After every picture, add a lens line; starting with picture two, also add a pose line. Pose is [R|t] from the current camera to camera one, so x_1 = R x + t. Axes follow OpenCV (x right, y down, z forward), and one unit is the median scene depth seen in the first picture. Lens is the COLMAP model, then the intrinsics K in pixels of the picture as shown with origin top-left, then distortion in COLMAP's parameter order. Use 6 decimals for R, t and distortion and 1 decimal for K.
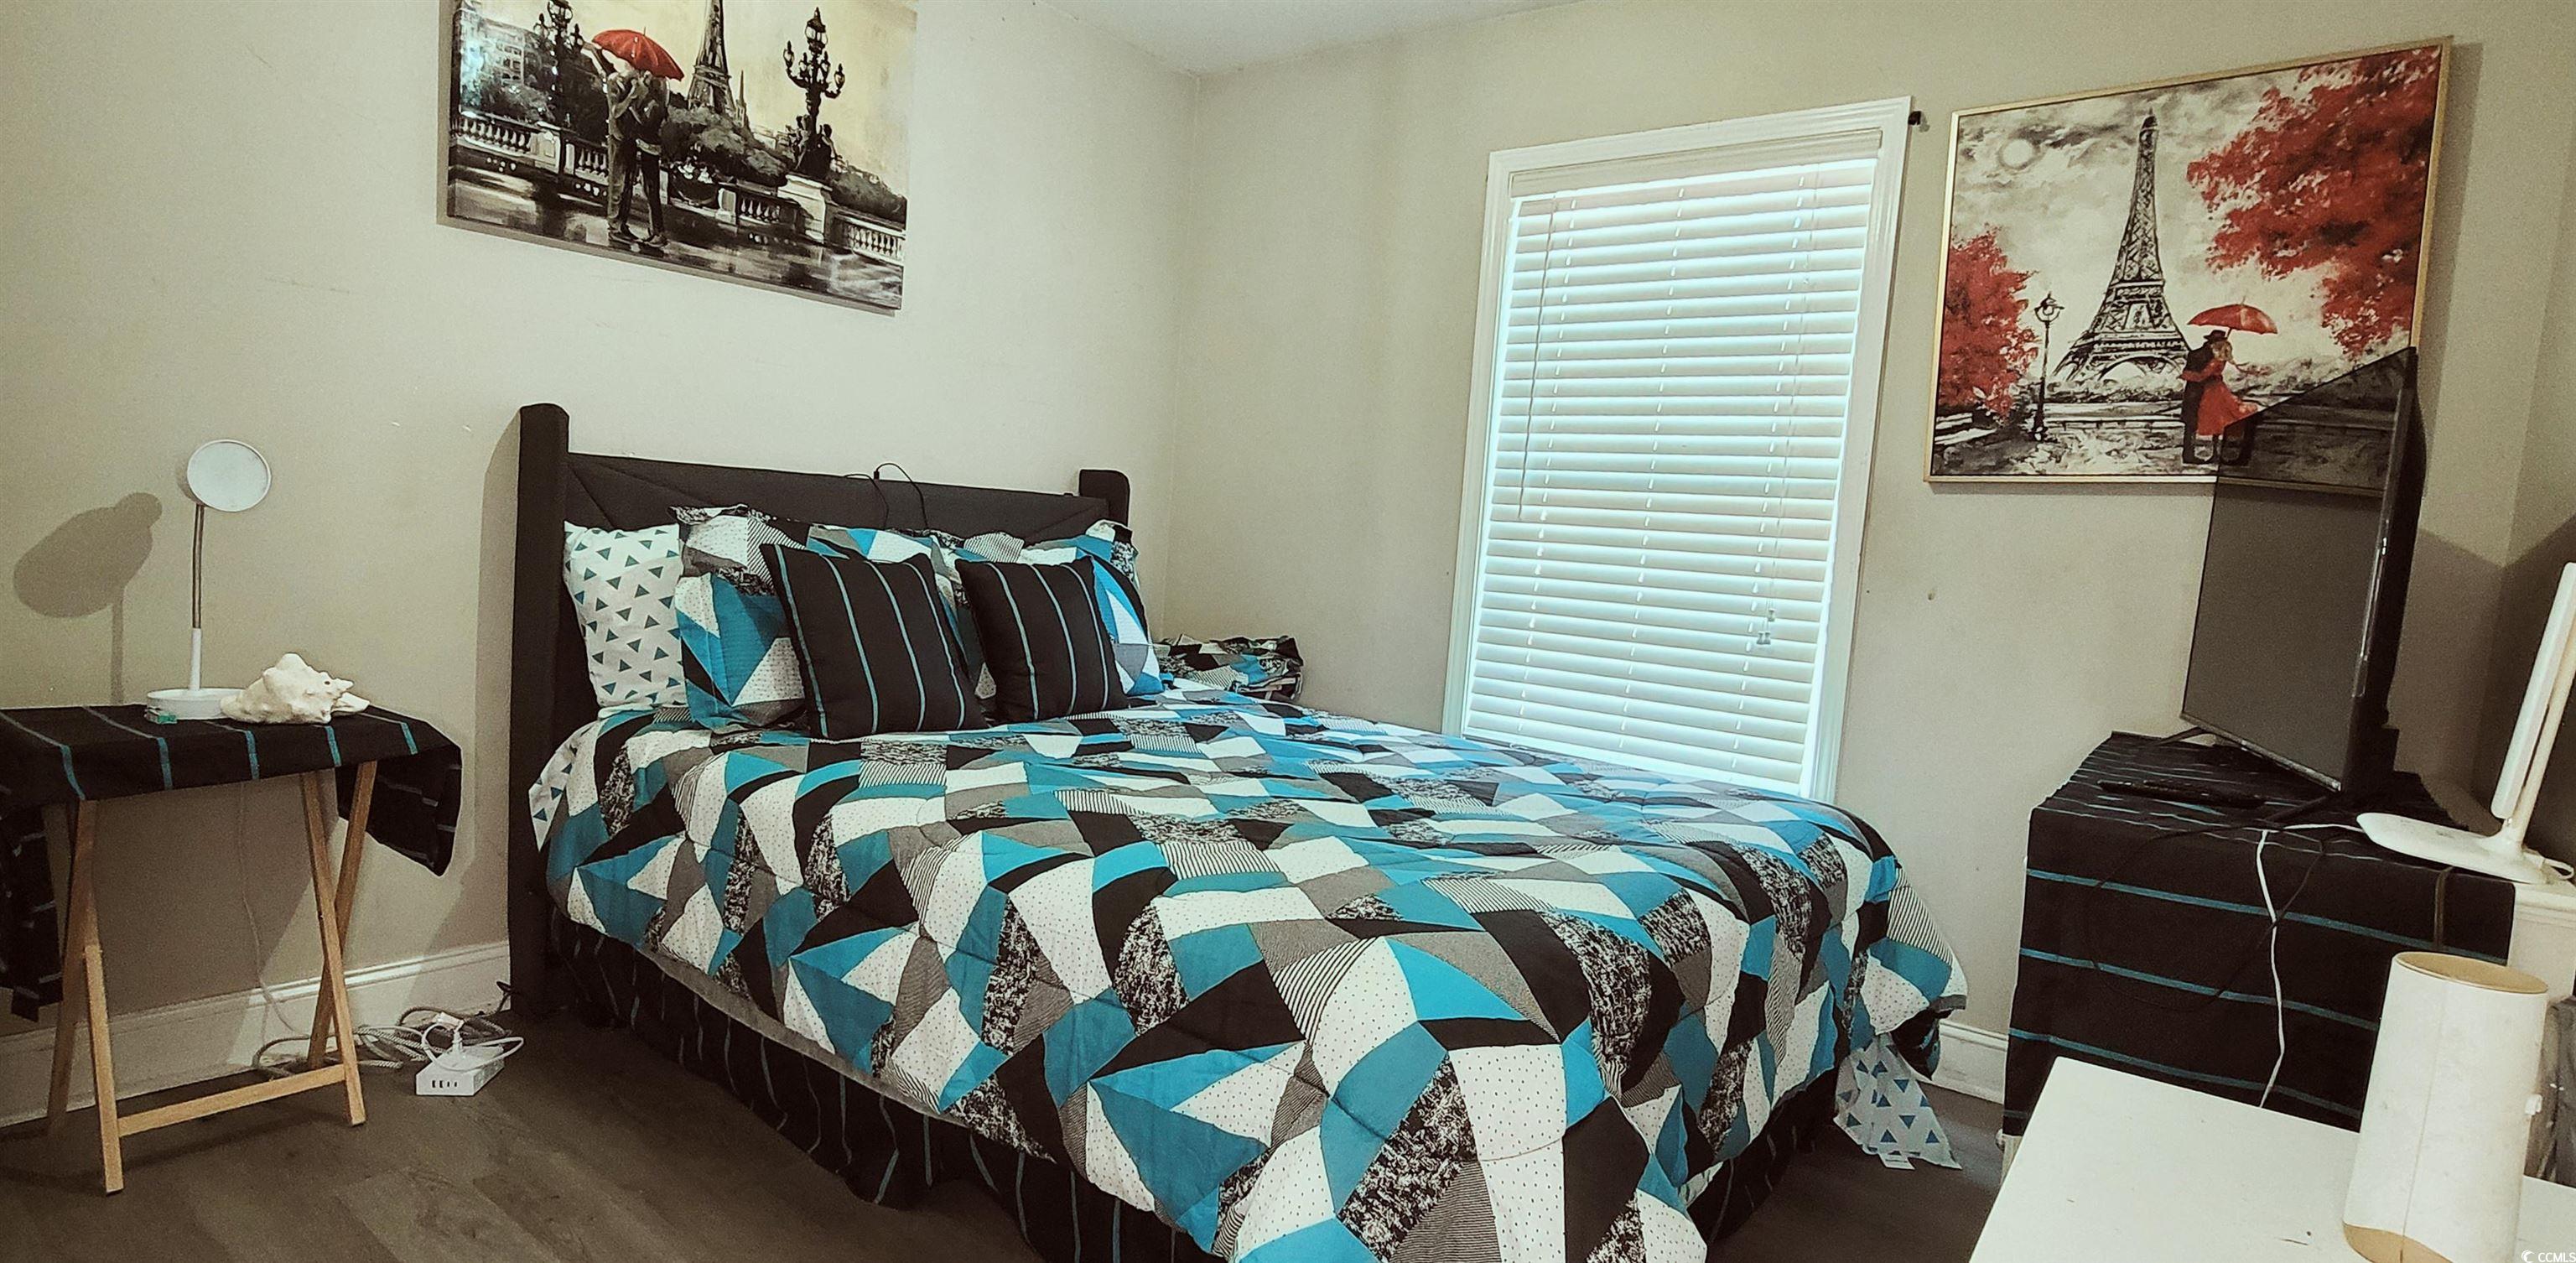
lens RADIAL K [[1393.3, 0, 1281.1], [0, 1393.3, 636.1], [0, 0, 1]] dist [-0.001681, -0.000504]
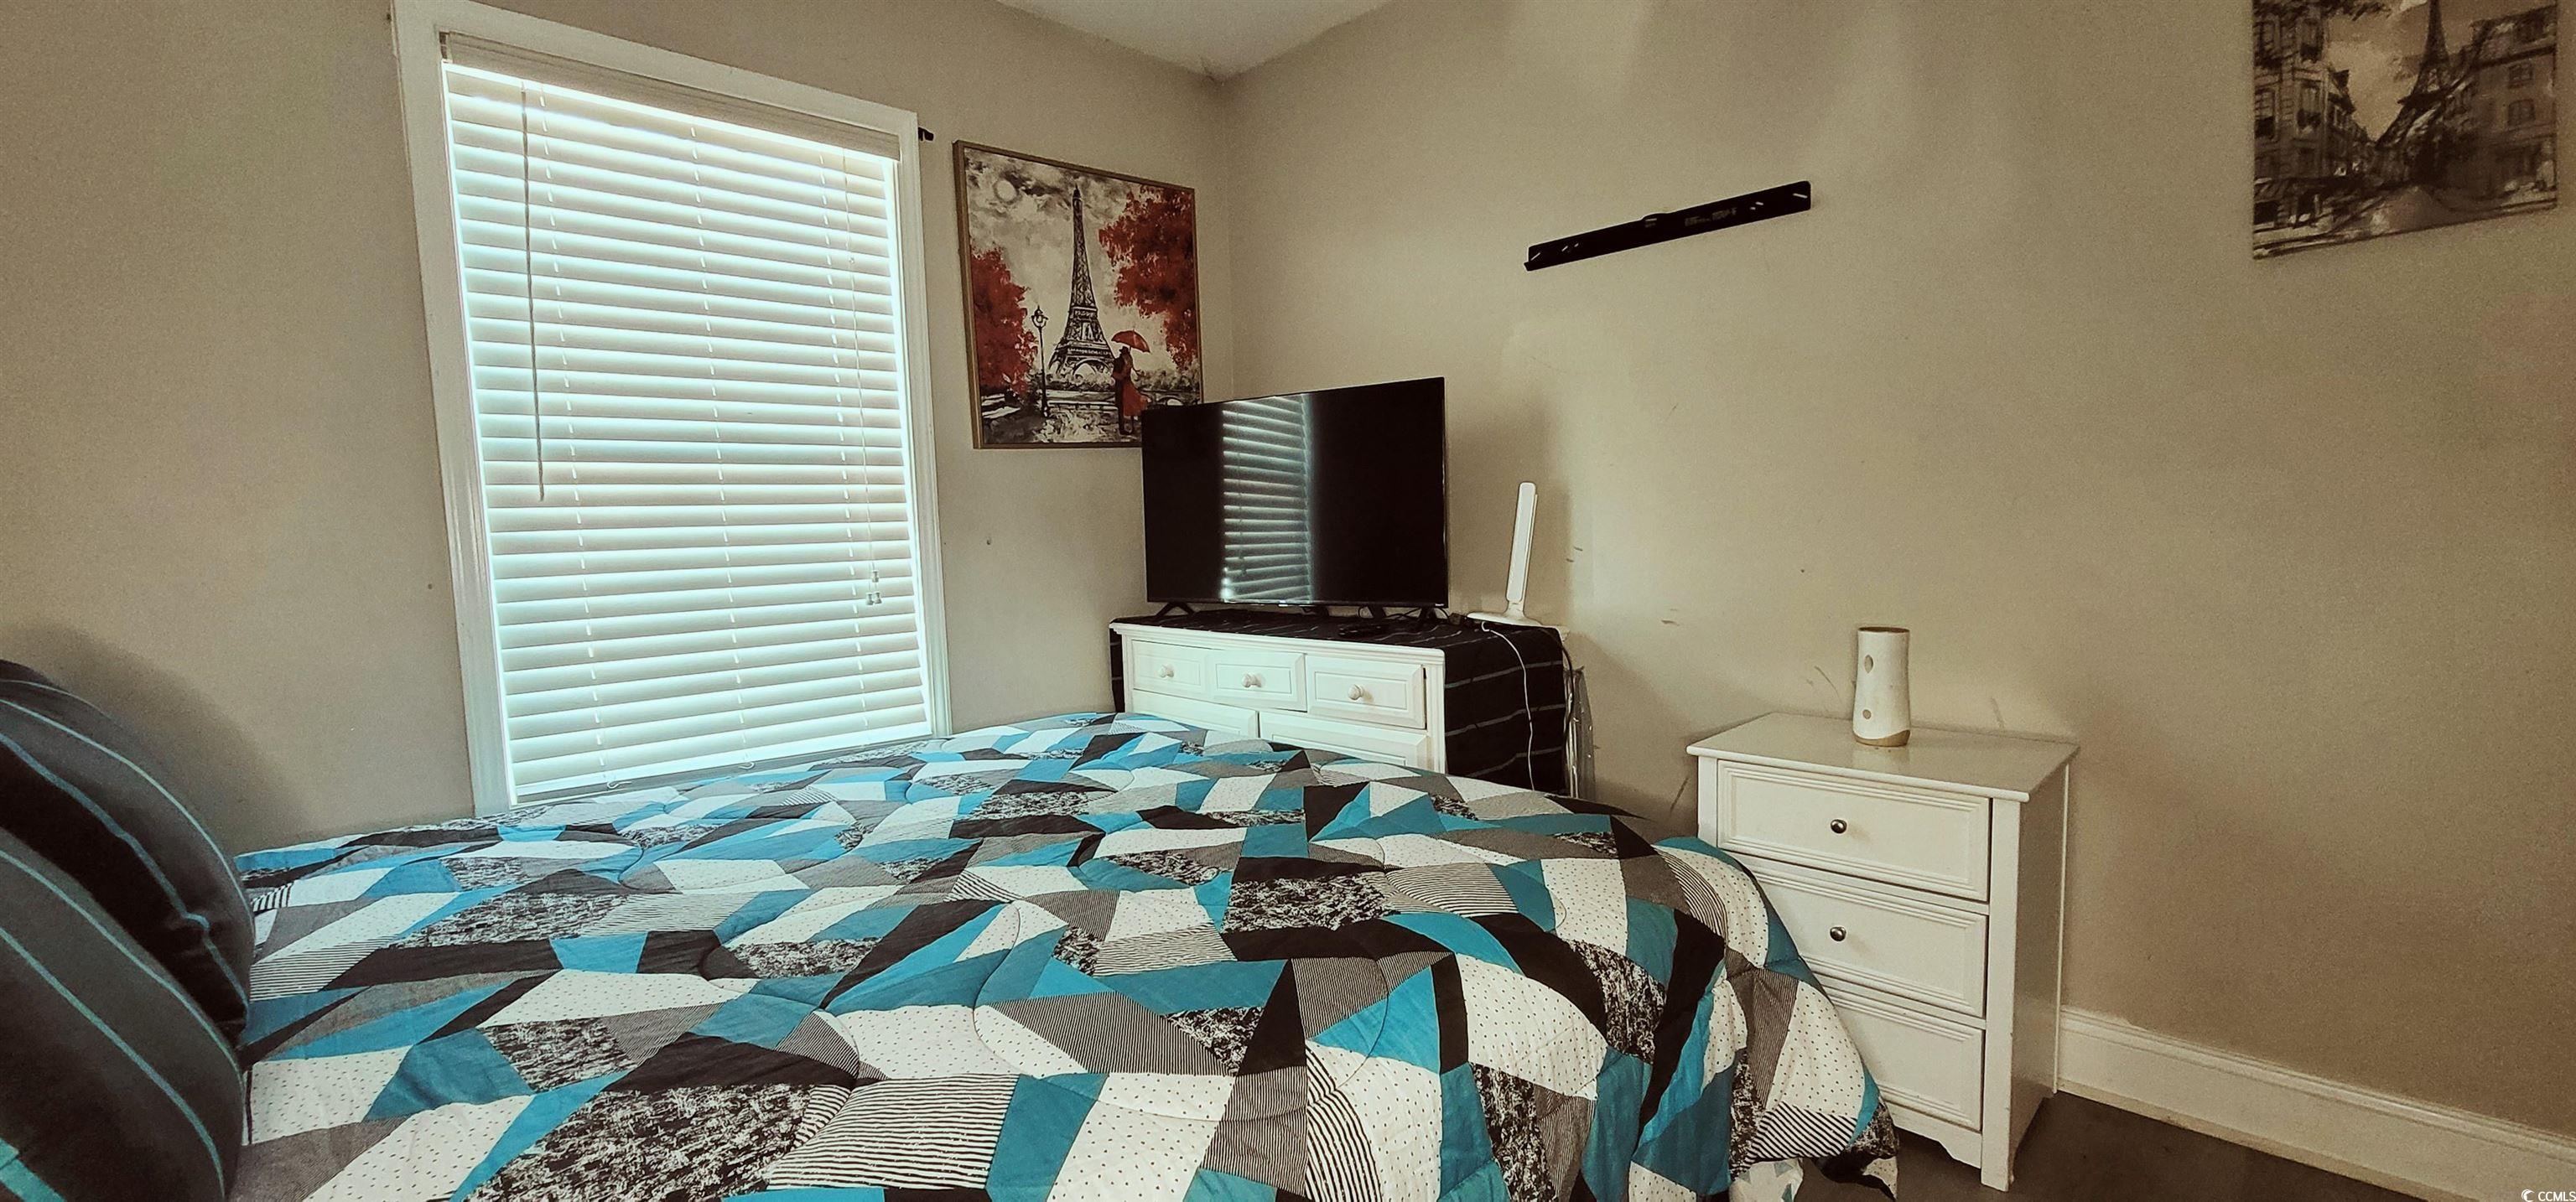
lens RADIAL K [[1053.2, 0, 1281.2], [0, 1053.2, 599.9], [0, 0, 1]] dist [0.003042, 0.000119]
pose [[0.129261, -0.151773, 0.979927, -0.461187], [0.116497, 0.983698, 0.136990, -0.082351], [-0.984744, 0.096451, 0.144835, 0.667868]]
